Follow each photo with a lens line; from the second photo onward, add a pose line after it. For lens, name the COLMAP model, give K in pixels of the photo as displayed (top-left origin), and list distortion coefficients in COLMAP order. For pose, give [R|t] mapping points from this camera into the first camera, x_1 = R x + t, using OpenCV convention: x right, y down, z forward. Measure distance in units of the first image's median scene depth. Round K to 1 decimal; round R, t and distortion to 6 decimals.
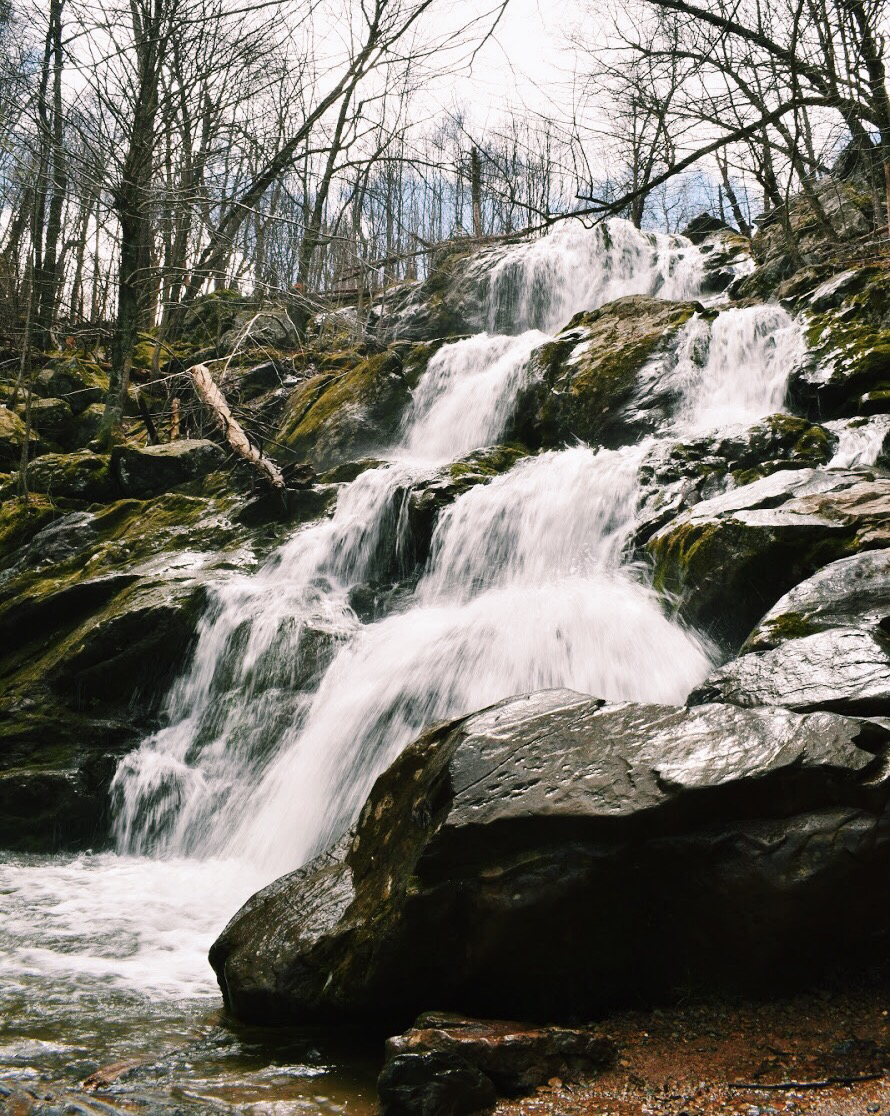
lens RADIAL K [[1021.6, 0, 435.5], [0, 1021.6, 476.9], [0, 0, 1]] dist [-0.083299, 0.000000]
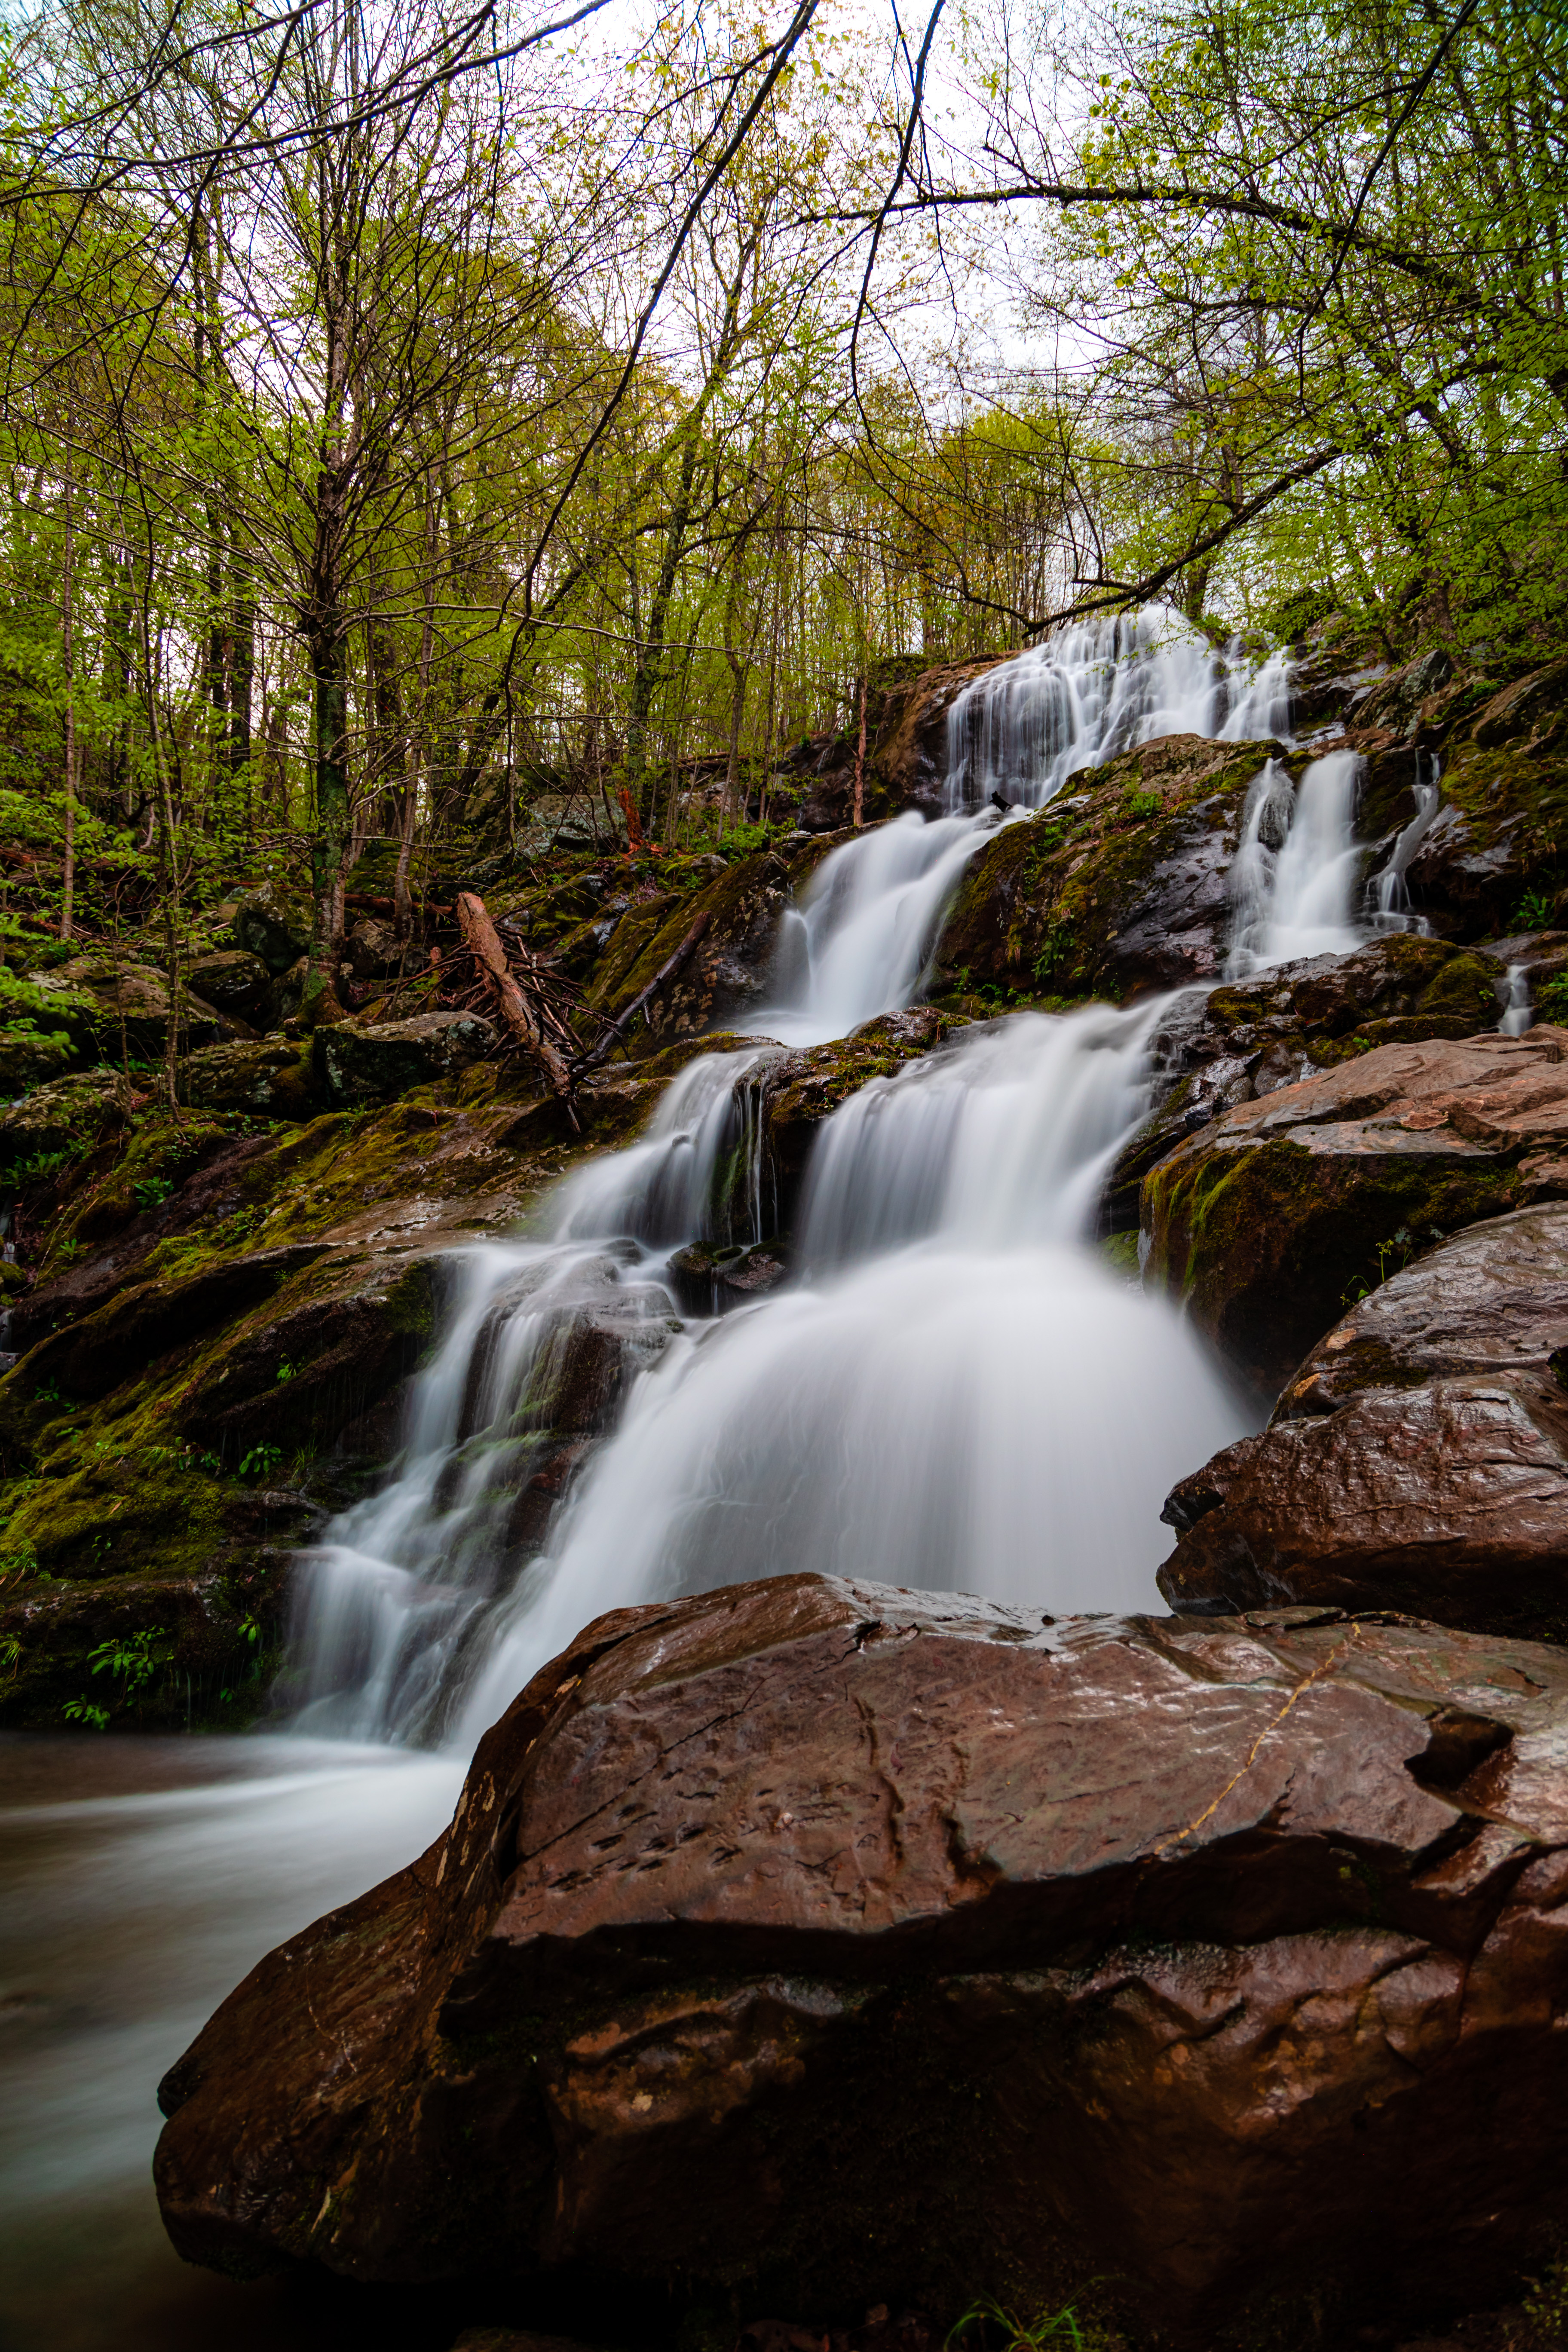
lens RADIAL K [[1567.7, 0, 774.0], [0, 1567.7, 1175.6], [0, 0, 1]] dist [0.004322, 0.000780]
pose [[0.996505, -0.032039, -0.077147, 0.045158], [0.038452, 0.995798, 0.083119, -0.012165], [0.074160, -0.085795, 0.993549, 0.072873]]
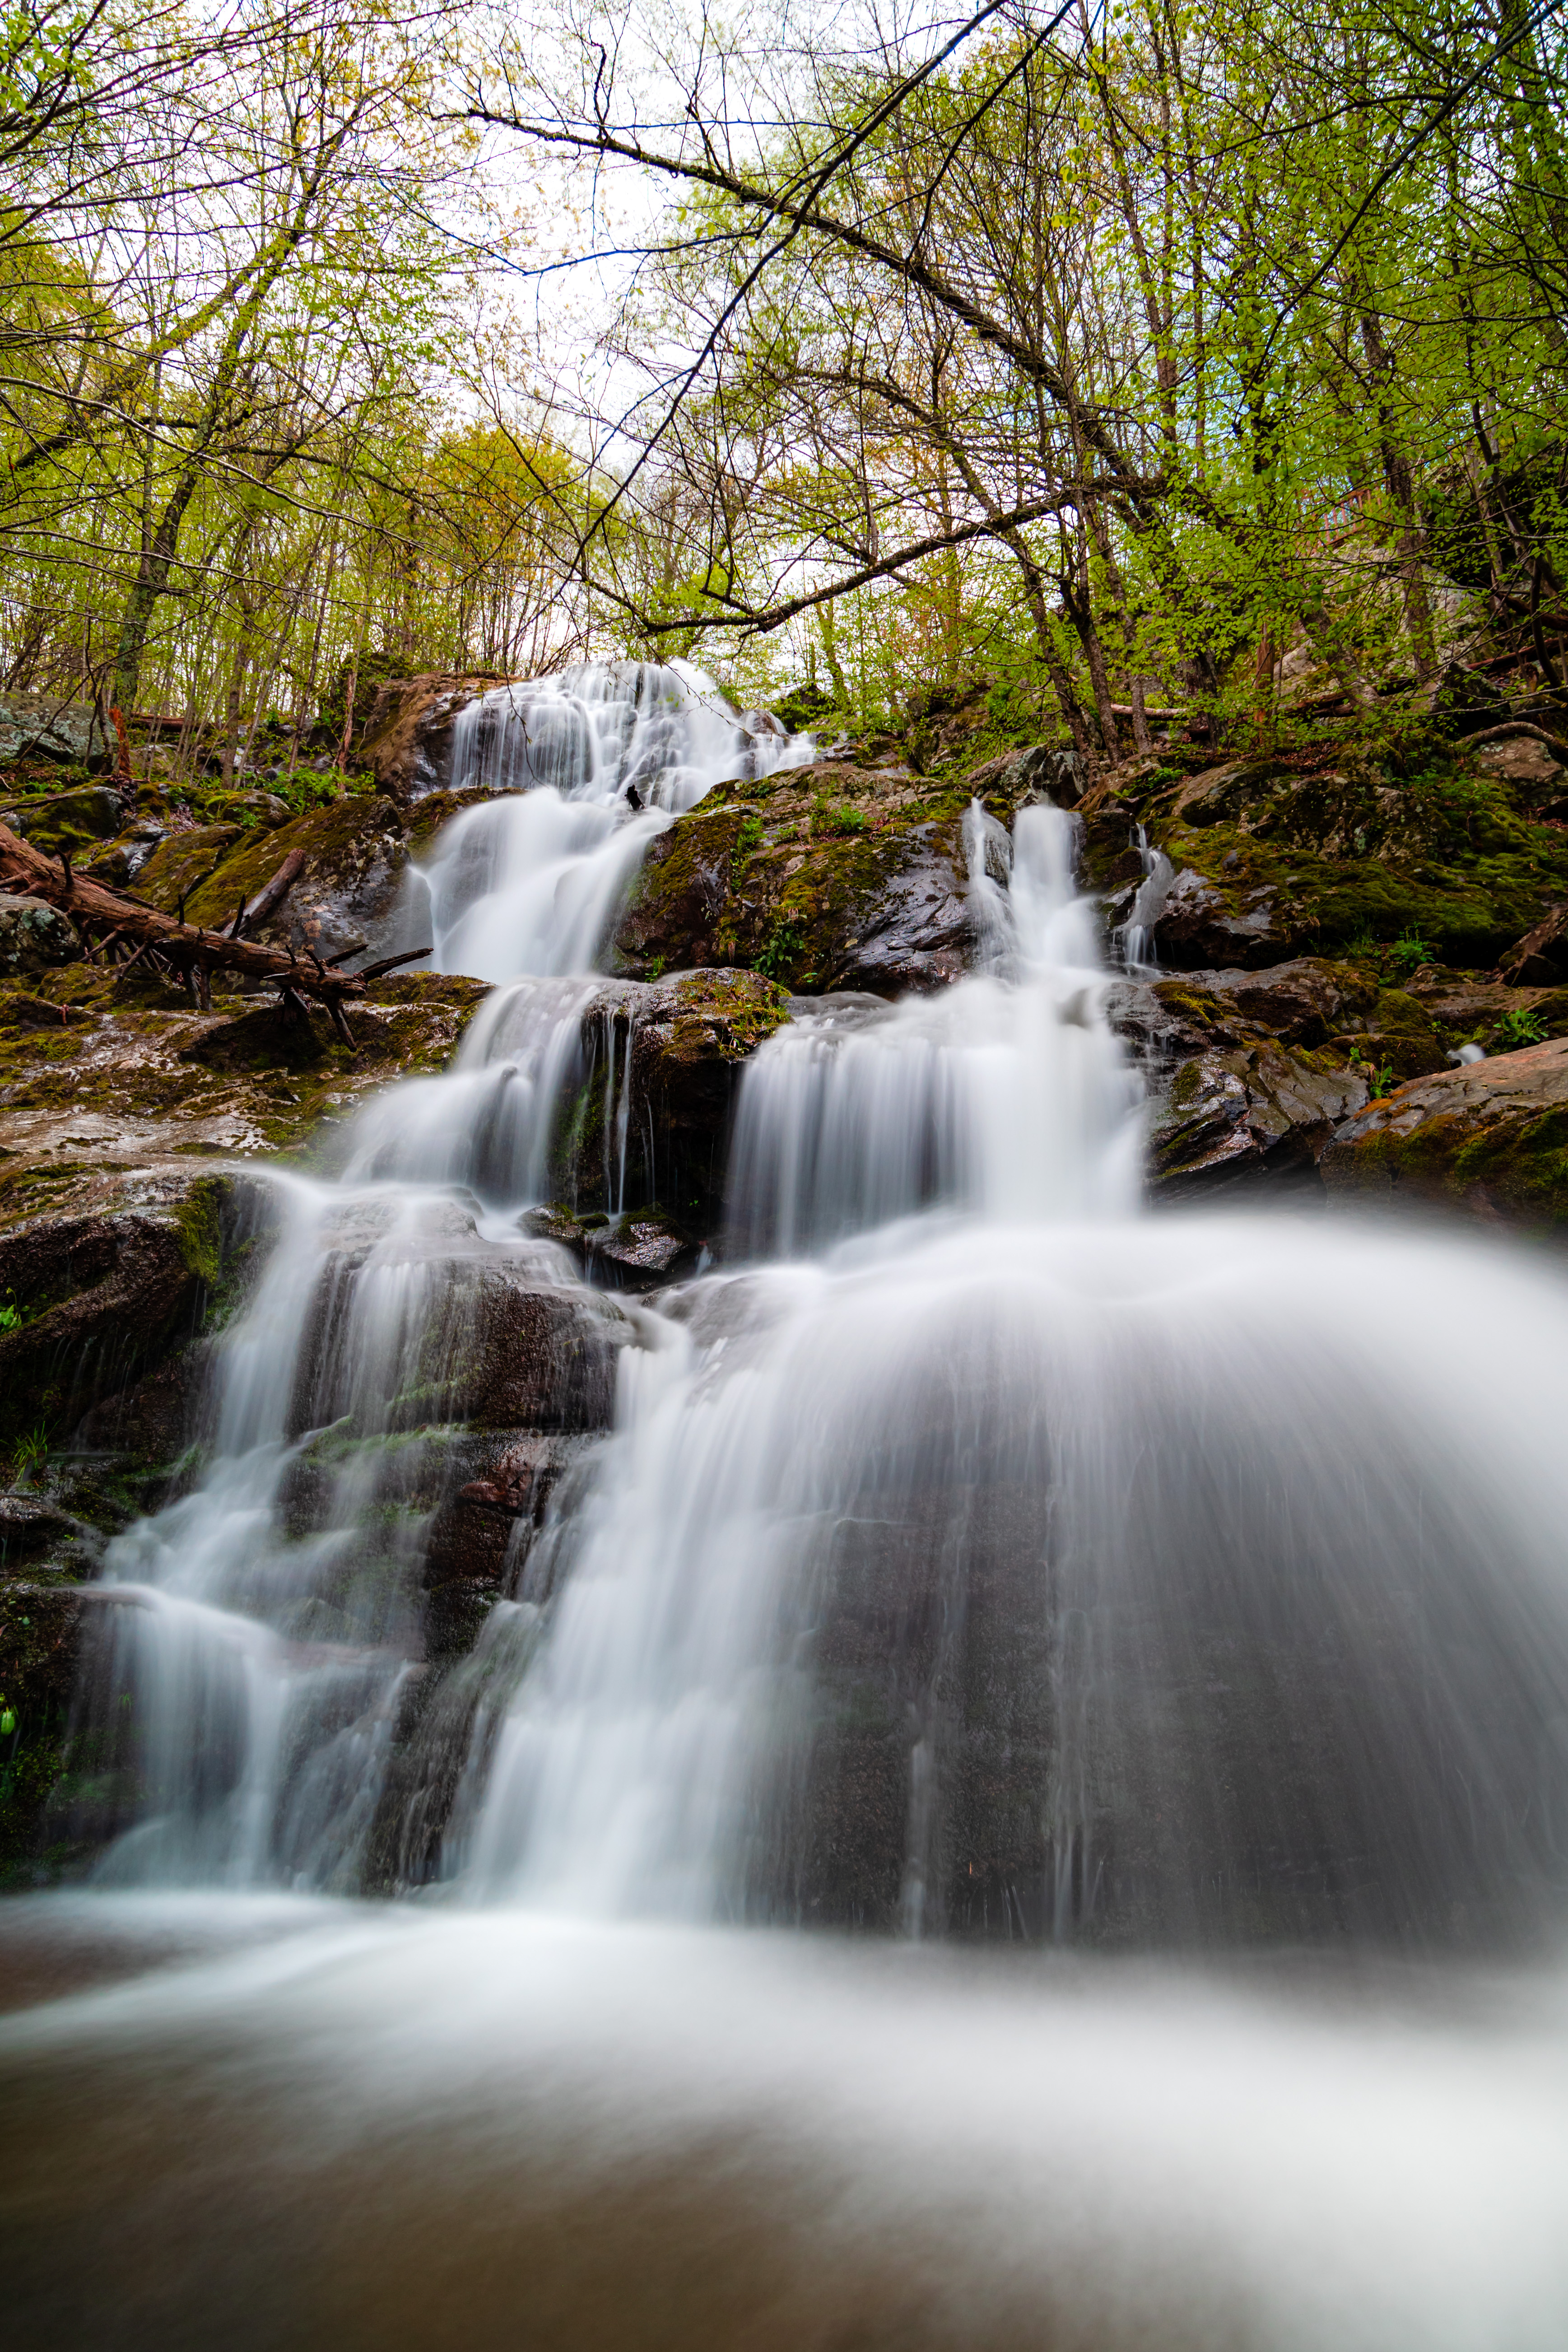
lens RADIAL K [[1648.2, 0, 765.2], [0, 1648.2, 1167.3], [0, 0, 1]] dist [0.005125, 0.000391]
pose [[0.940547, 0.085377, 0.328757, -0.201702], [-0.094334, 0.995476, 0.011360, 0.061619], [-0.326300, -0.041697, 0.944346, 0.238594]]
